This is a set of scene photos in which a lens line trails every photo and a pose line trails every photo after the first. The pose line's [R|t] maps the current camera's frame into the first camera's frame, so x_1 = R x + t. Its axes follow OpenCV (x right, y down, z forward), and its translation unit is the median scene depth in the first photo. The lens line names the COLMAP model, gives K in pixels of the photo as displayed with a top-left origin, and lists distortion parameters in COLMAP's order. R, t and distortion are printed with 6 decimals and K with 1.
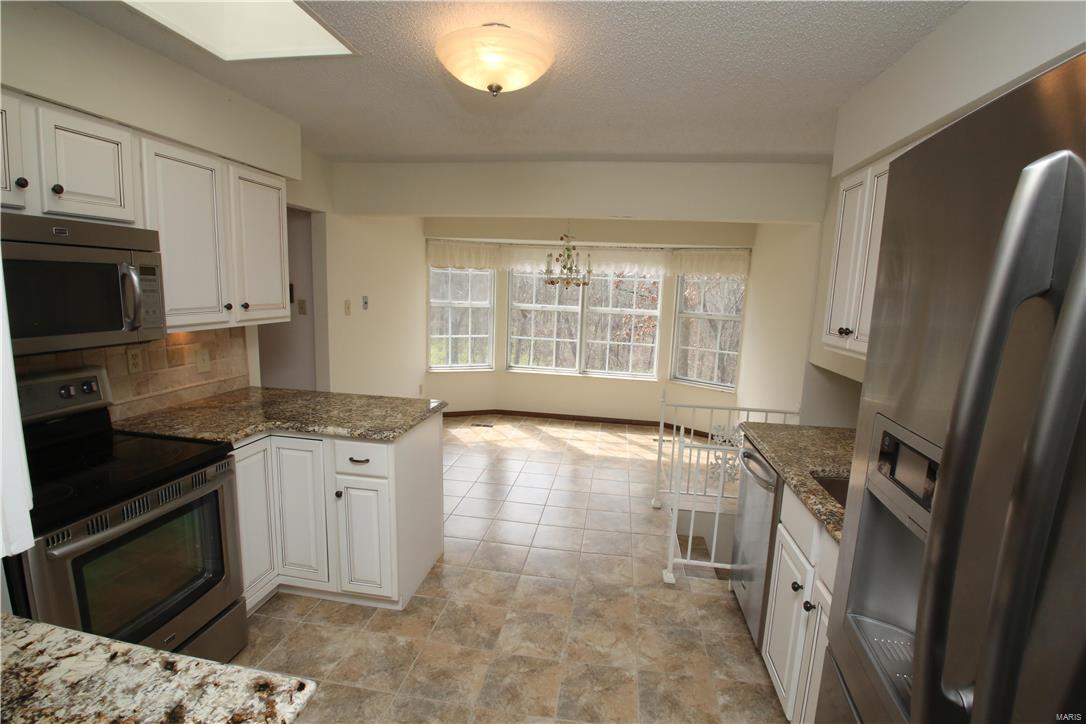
lens RADIAL K [[512.2, 0, 546.0], [0, 512.2, 370.3], [0, 0, 1]] dist [-0.041235, 0.000333]
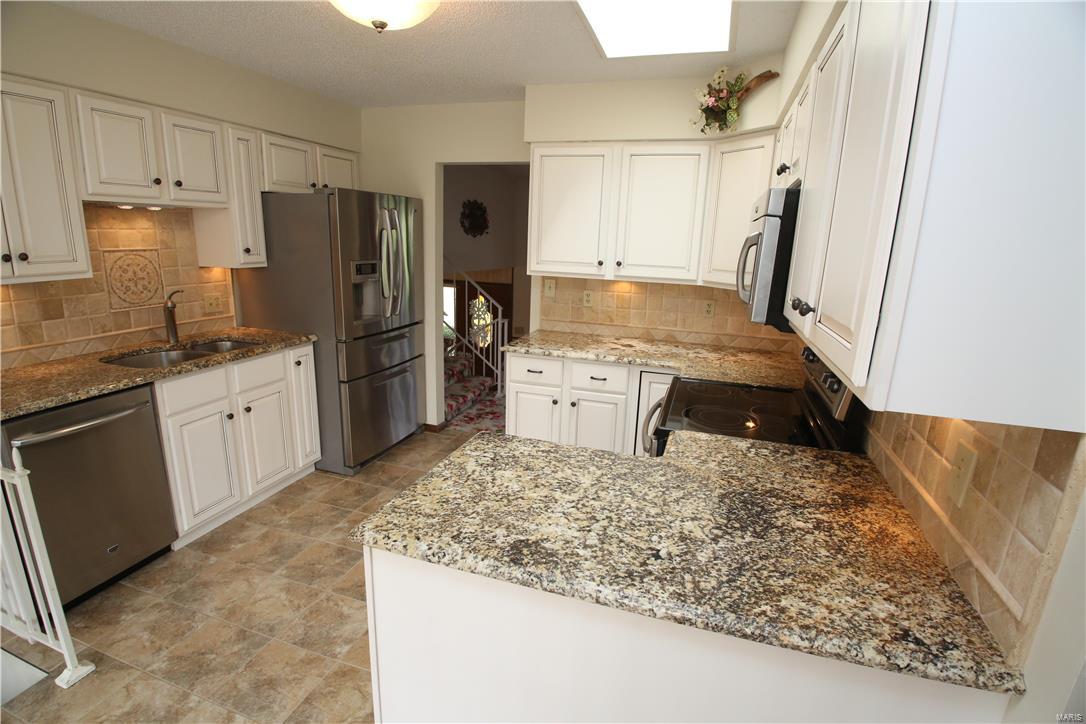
lens RADIAL K [[512.2, 0, 546.0], [0, 512.2, 370.3], [0, 0, 1]] dist [-0.041235, 0.000333]
pose [[-0.985033, -0.109496, 0.133122, -0.489346], [-0.047383, 0.914569, 0.401644, -0.278163], [-0.165728, 0.389325, -0.906069, 1.647238]]
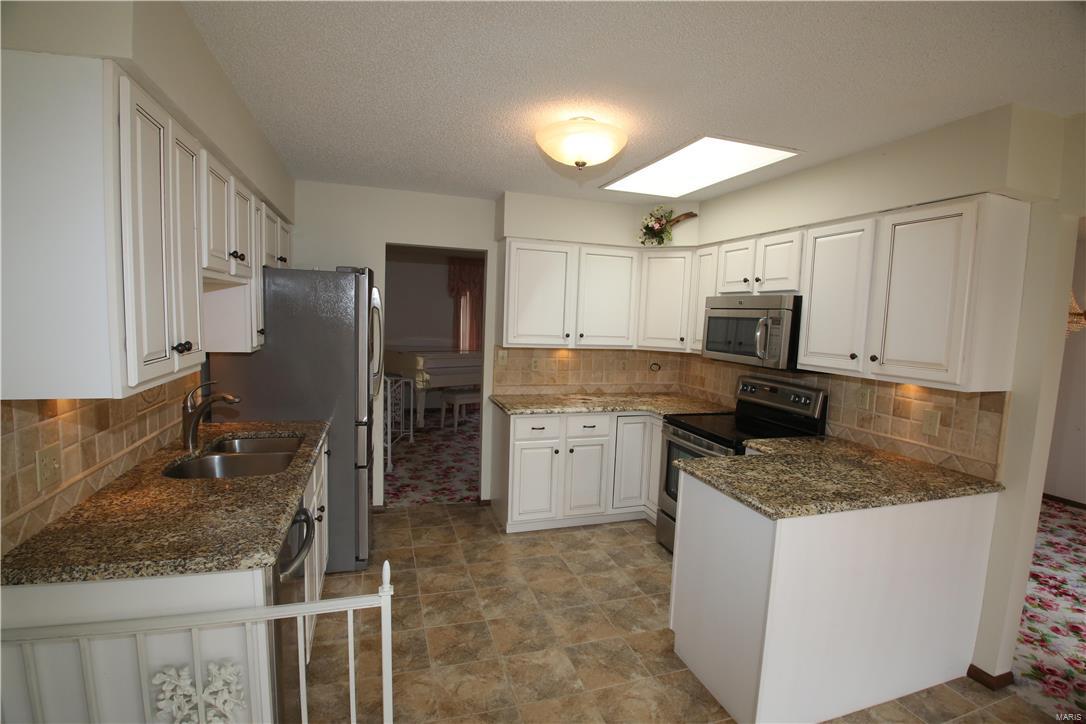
lens RADIAL K [[512.2, 0, 546.0], [0, 512.2, 370.3], [0, 0, 1]] dist [-0.041235, 0.000333]
pose [[-0.894765, -0.022681, -0.445962, 0.428248], [-0.137899, 0.963929, 0.227651, -0.265887], [0.424712, 0.265192, -0.865617, 1.760232]]
